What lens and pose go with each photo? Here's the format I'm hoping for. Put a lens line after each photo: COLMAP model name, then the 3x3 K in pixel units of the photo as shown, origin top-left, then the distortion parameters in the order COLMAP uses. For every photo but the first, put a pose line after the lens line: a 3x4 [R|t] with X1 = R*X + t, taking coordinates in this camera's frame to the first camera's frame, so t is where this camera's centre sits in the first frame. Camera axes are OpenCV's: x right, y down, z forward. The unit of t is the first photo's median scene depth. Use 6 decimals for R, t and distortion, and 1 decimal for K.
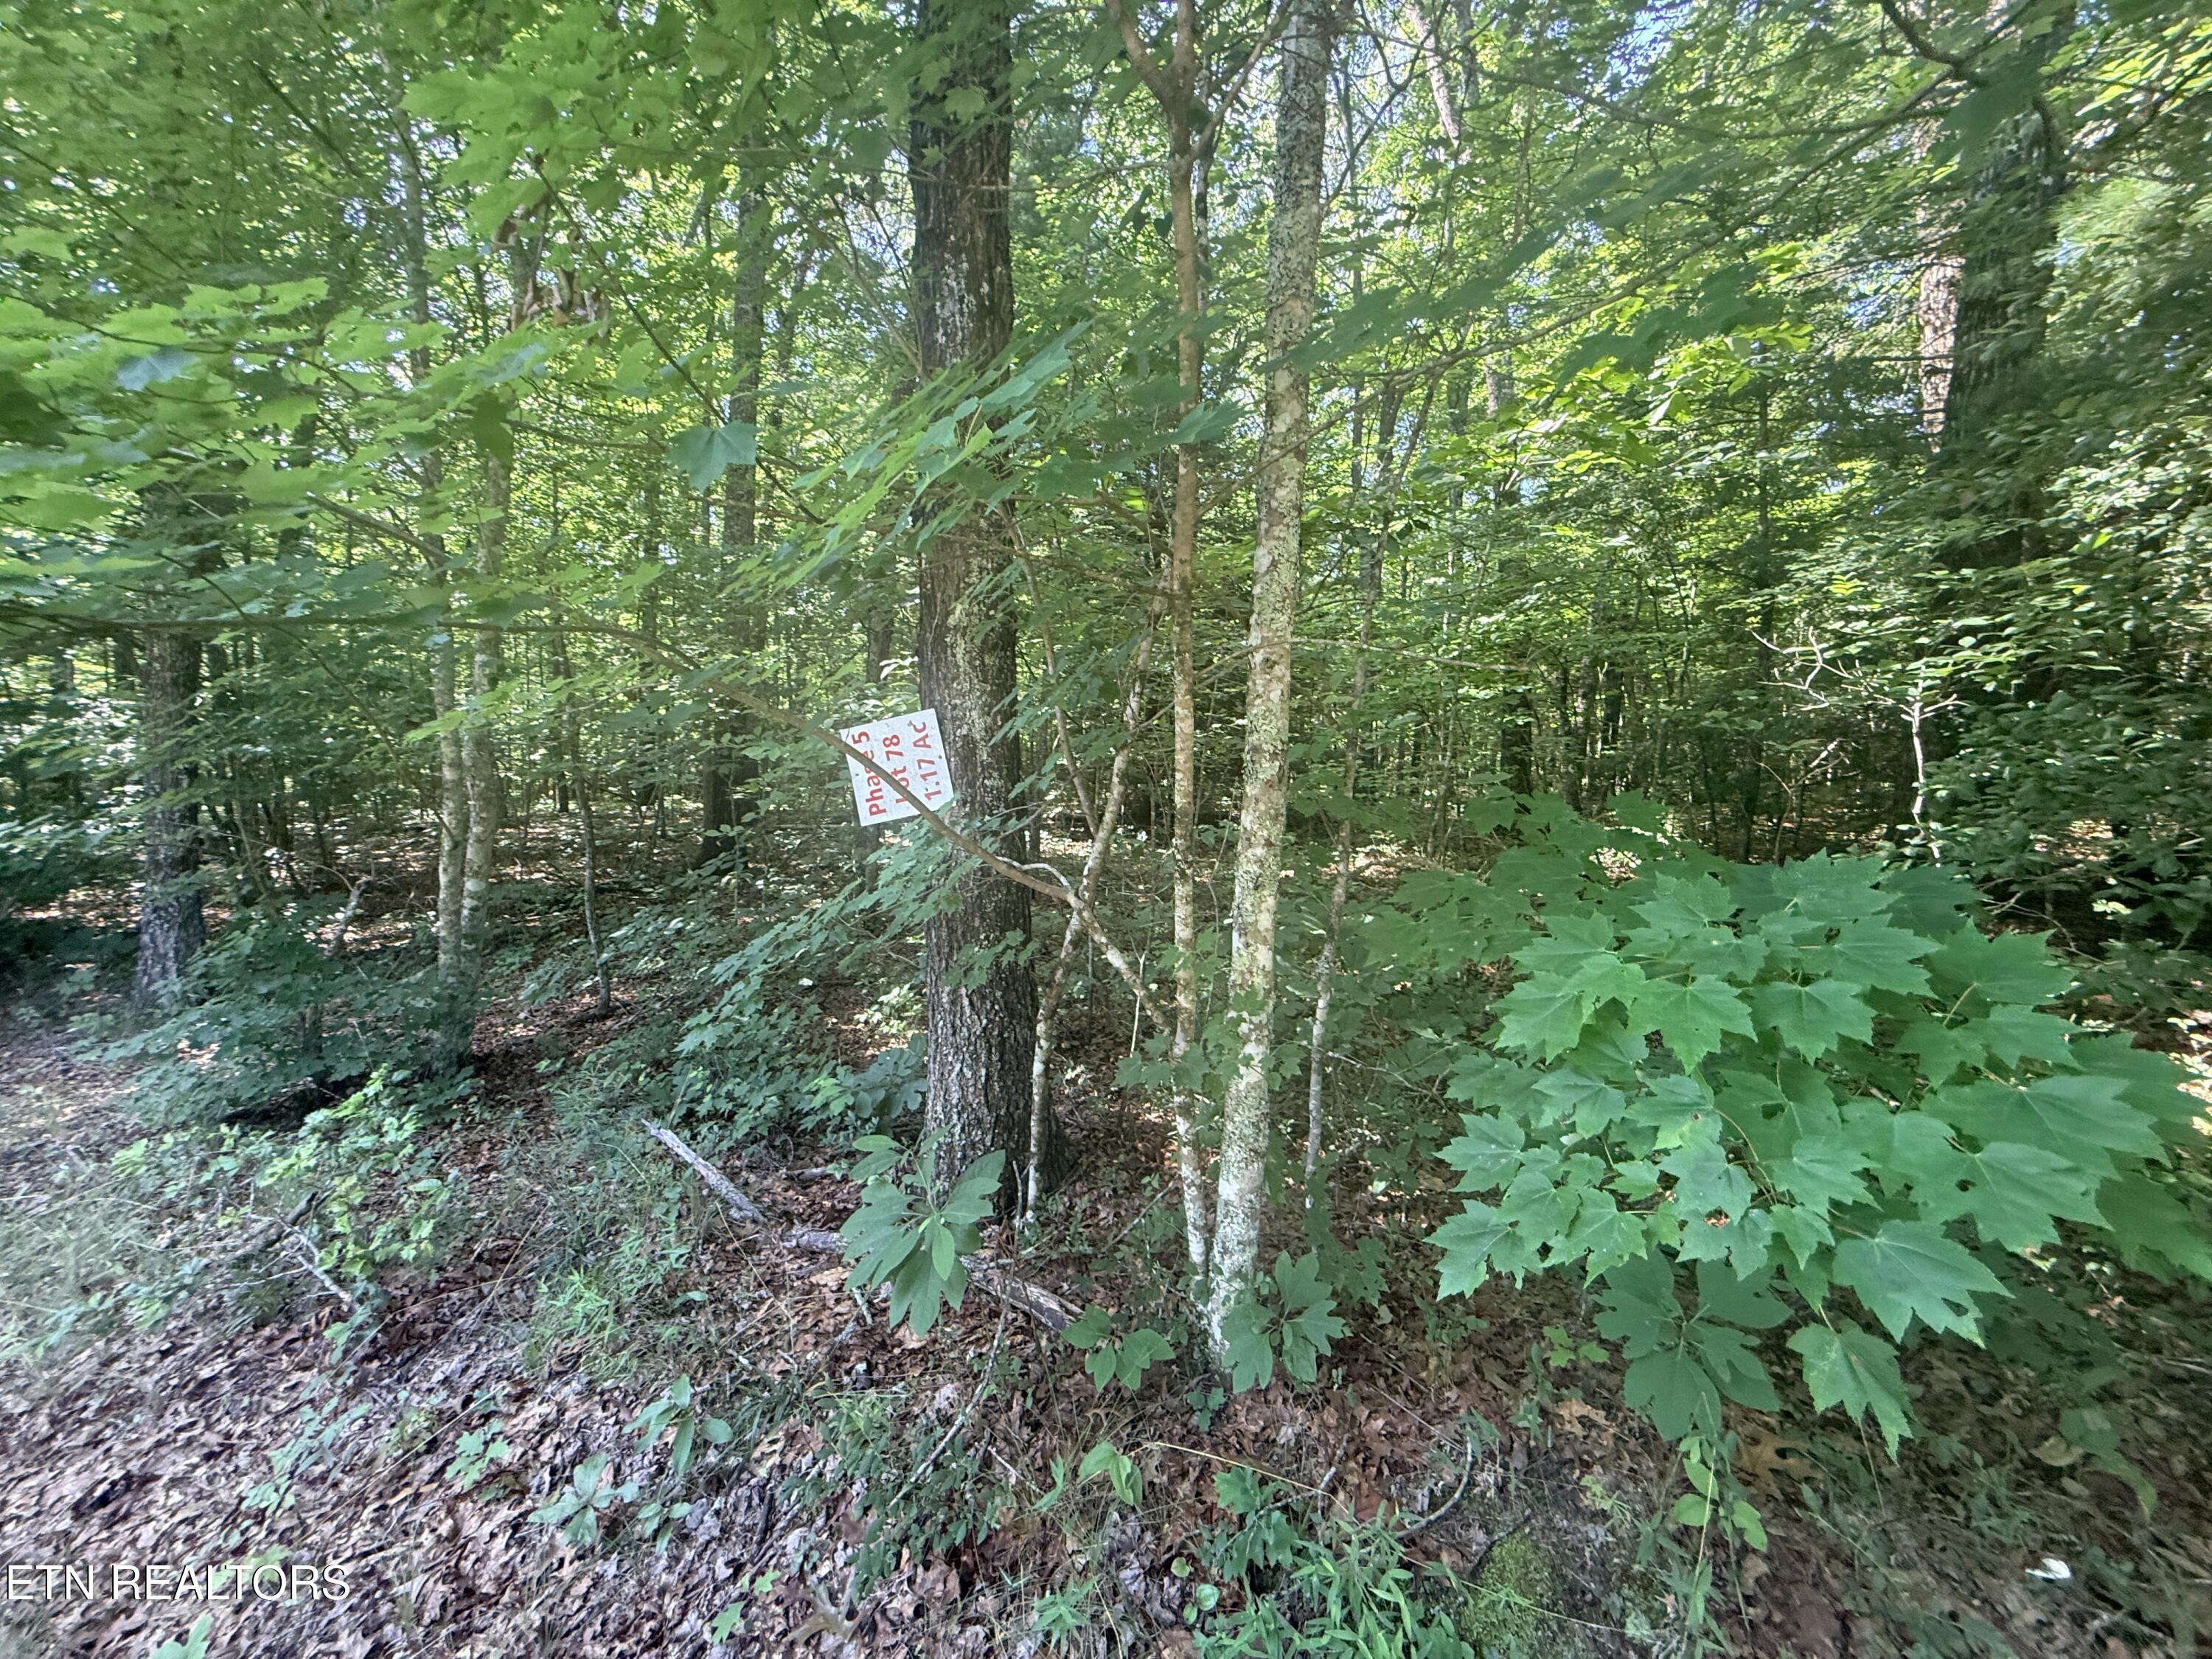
lens RADIAL K [[881.9, 0, 1101.3], [0, 881.9, 830.2], [0, 0, 1]] dist [0.000952, -0.000283]
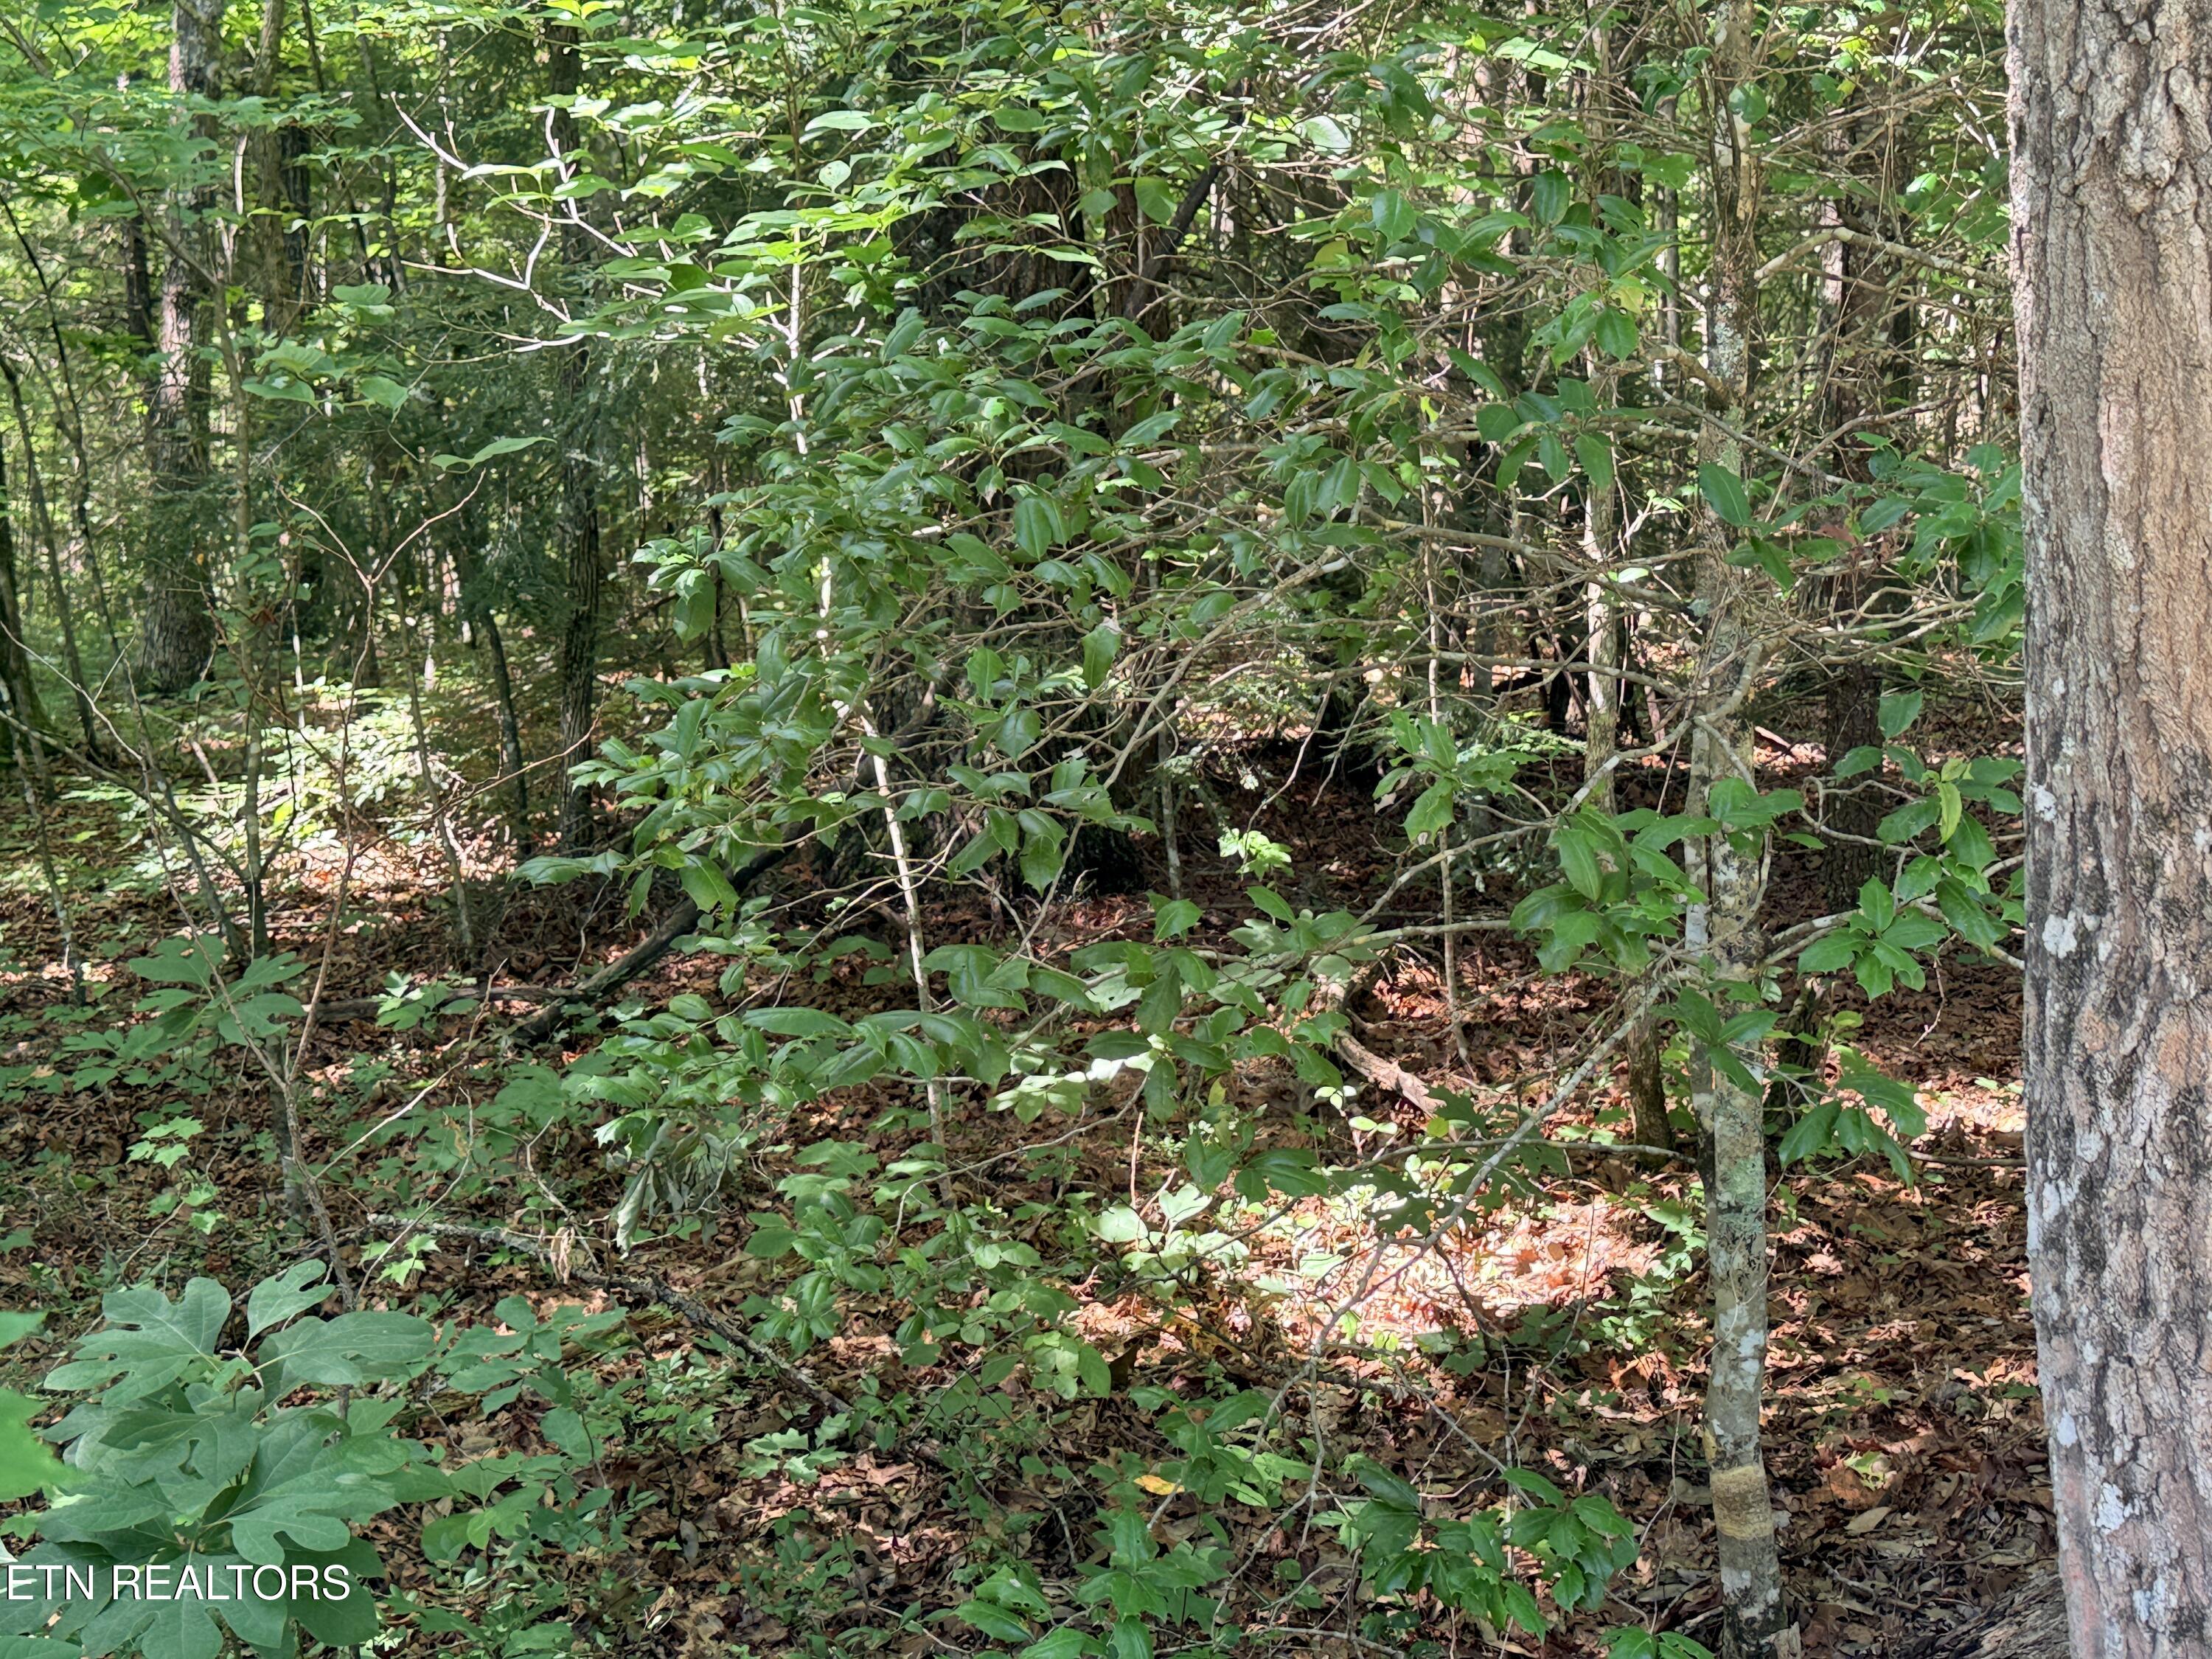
lens RADIAL K [[3102.4, 0, 1108.1], [0, 3102.4, 837.2], [0, 0, 1]] dist [0.077389, 0.000000]
pose [[0.726454, -0.088812, 0.681452, 0.263886], [0.076752, 0.995895, 0.047973, 0.025161], [-0.682916, 0.017453, 0.730289, -0.083708]]
